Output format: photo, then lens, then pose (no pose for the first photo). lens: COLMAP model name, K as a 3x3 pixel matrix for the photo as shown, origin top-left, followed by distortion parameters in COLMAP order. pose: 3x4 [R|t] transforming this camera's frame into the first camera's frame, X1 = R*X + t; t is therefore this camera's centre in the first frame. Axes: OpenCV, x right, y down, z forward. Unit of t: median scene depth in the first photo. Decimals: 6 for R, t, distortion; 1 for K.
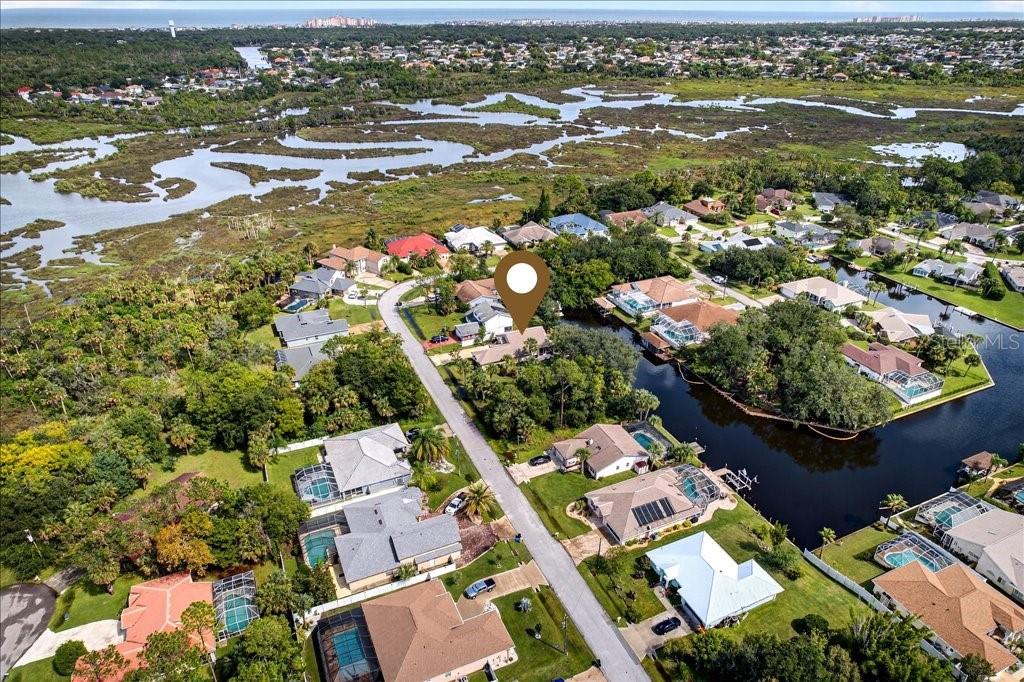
lens RADIAL K [[658.1, 0, 512.0], [0, 658.1, 341.0], [0, 0, 1]] dist [-0.028383, 0.000493]
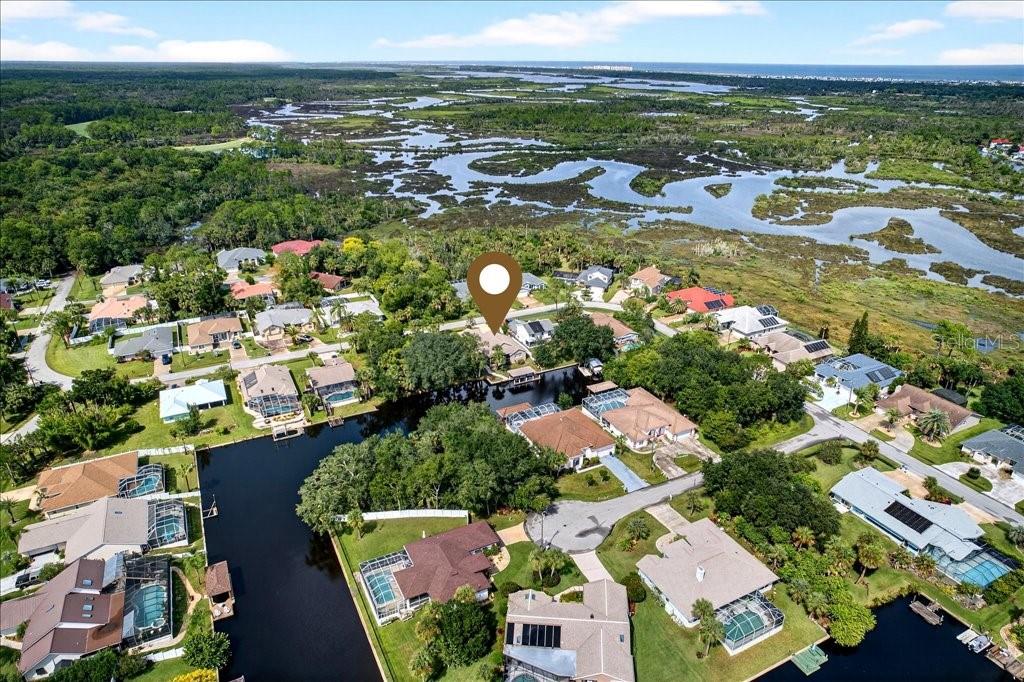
lens RADIAL K [[658.1, 0, 512.0], [0, 658.1, 341.0], [0, 0, 1]] dist [-0.028383, 0.000493]
pose [[0.038882, 0.400420, -0.915506, 1.391534], [-0.463054, 0.819108, 0.338592, -0.532959], [0.885477, 0.410763, 0.217264, 1.021735]]
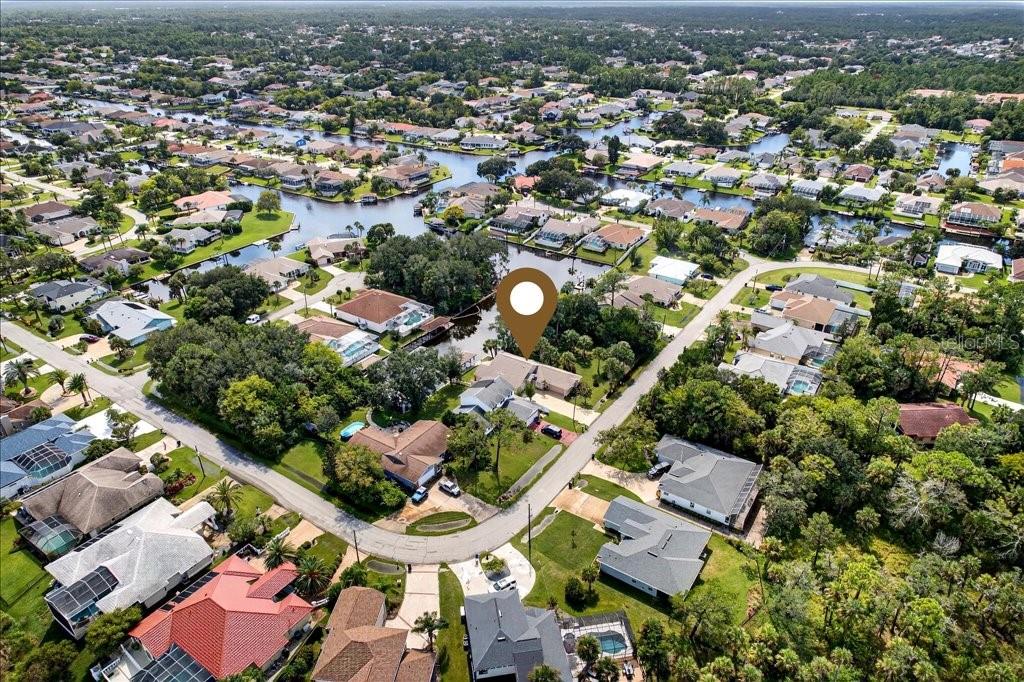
lens RADIAL K [[658.1, 0, 512.0], [0, 658.1, 341.0], [0, 0, 1]] dist [-0.028383, 0.000493]
pose [[-0.527331, -0.407763, 0.745420, -0.856869], [0.393005, 0.660768, 0.639479, -0.812428], [-0.753305, 0.630171, -0.188191, 1.515195]]
